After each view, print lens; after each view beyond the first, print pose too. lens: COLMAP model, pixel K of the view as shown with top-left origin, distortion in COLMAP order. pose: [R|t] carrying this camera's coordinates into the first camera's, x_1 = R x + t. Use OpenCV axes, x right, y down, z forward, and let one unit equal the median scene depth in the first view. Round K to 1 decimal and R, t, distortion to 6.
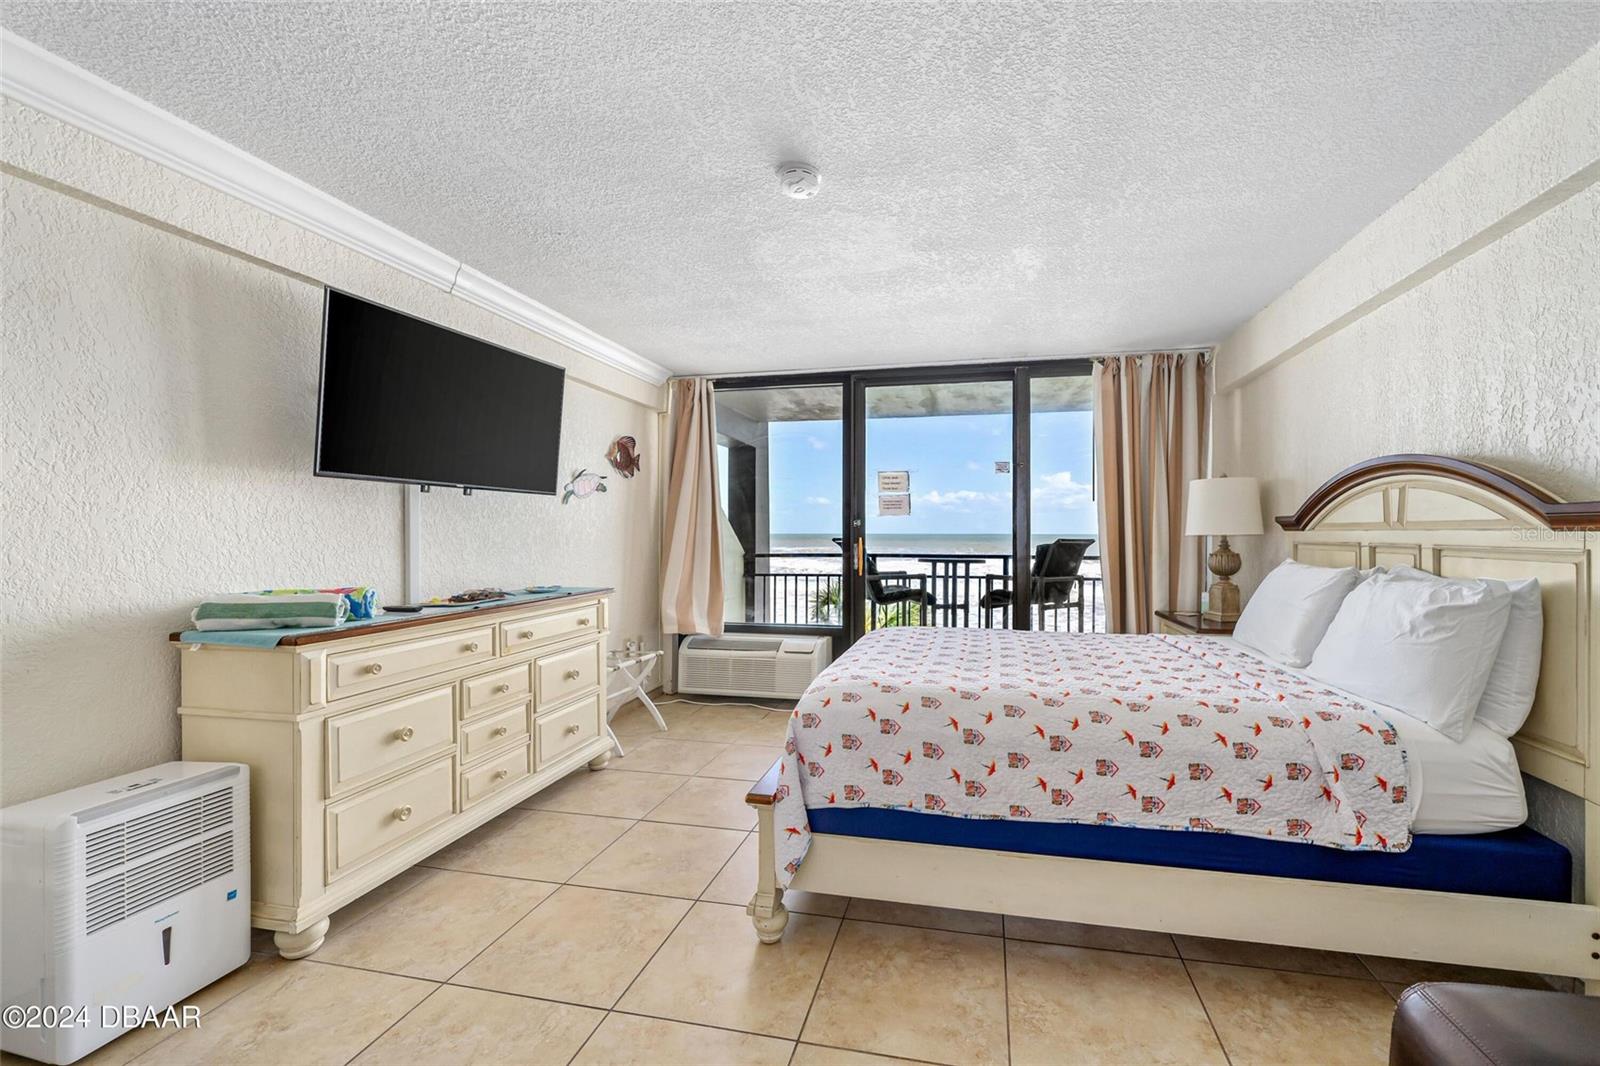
lens RADIAL K [[618.9, 0, 869.8], [0, 618.9, 523.2], [0, 0, 1]] dist [-0.002849, -0.000366]
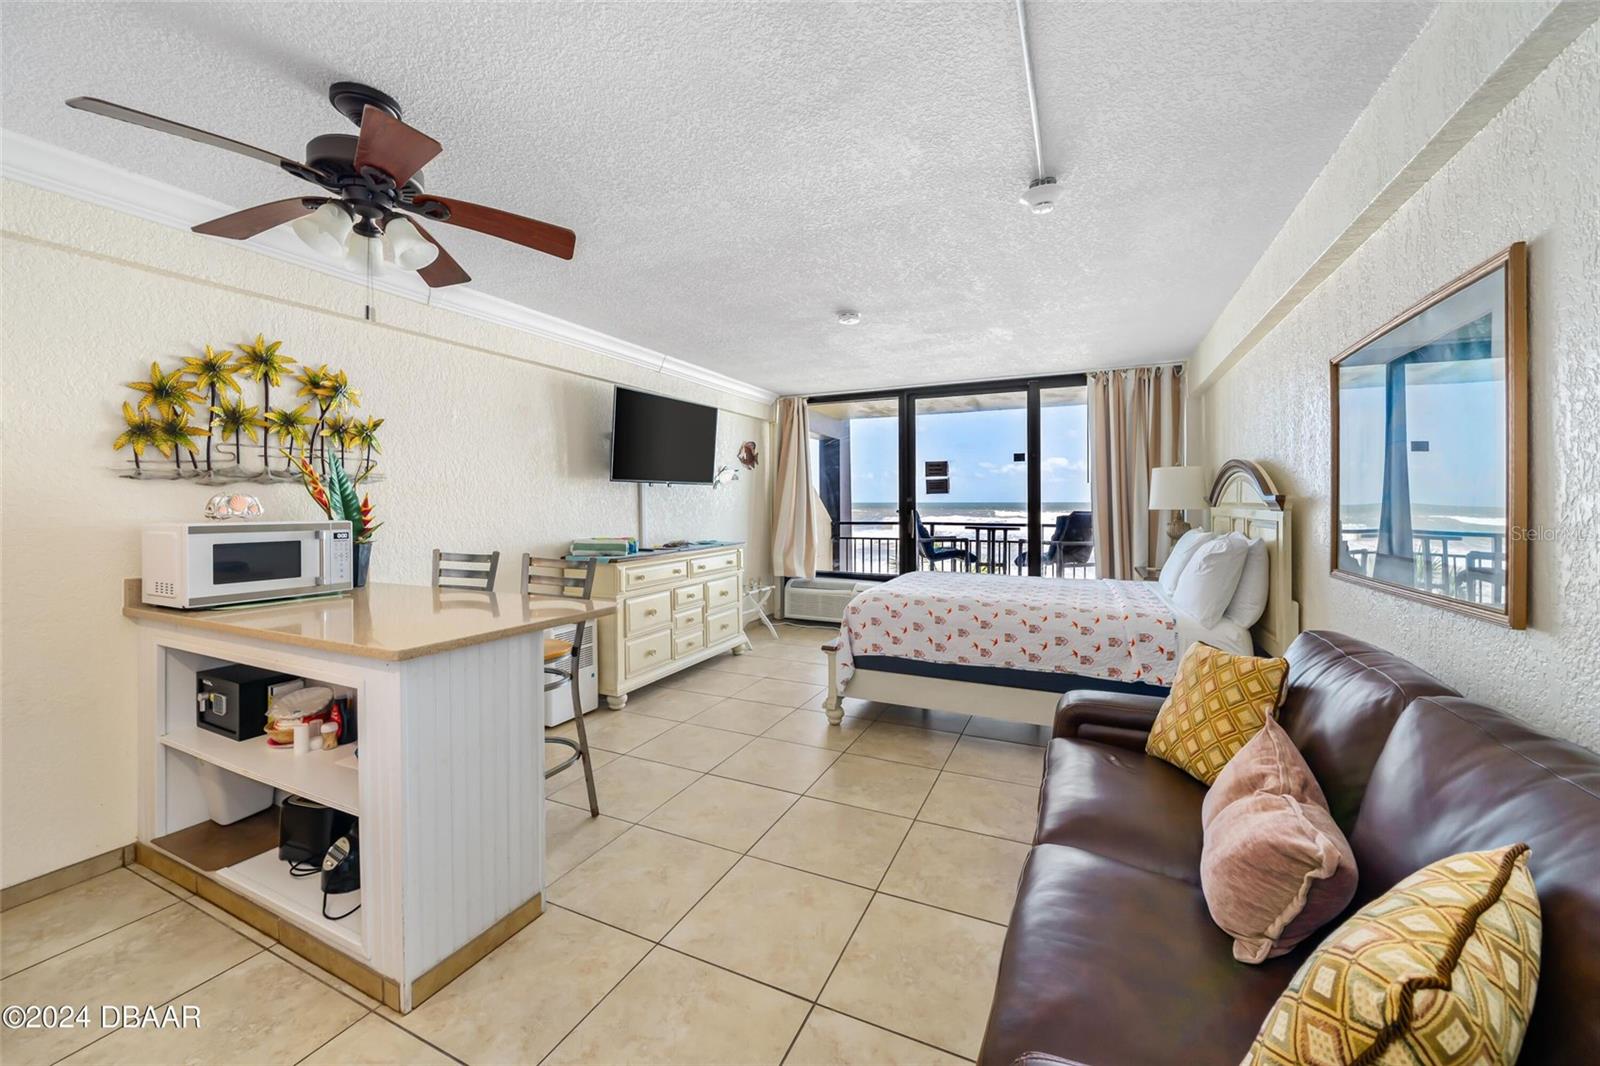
lens RADIAL K [[618.9, 0, 791.9], [0, 618.9, 500.6], [0, 0, 1]] dist [-0.002849, -0.000366]
pose [[0.960954, -0.003500, -0.276685, 0.164694], [0.007473, 0.999884, 0.013307, -0.027204], [0.276606, -0.014855, 0.960868, -0.584077]]
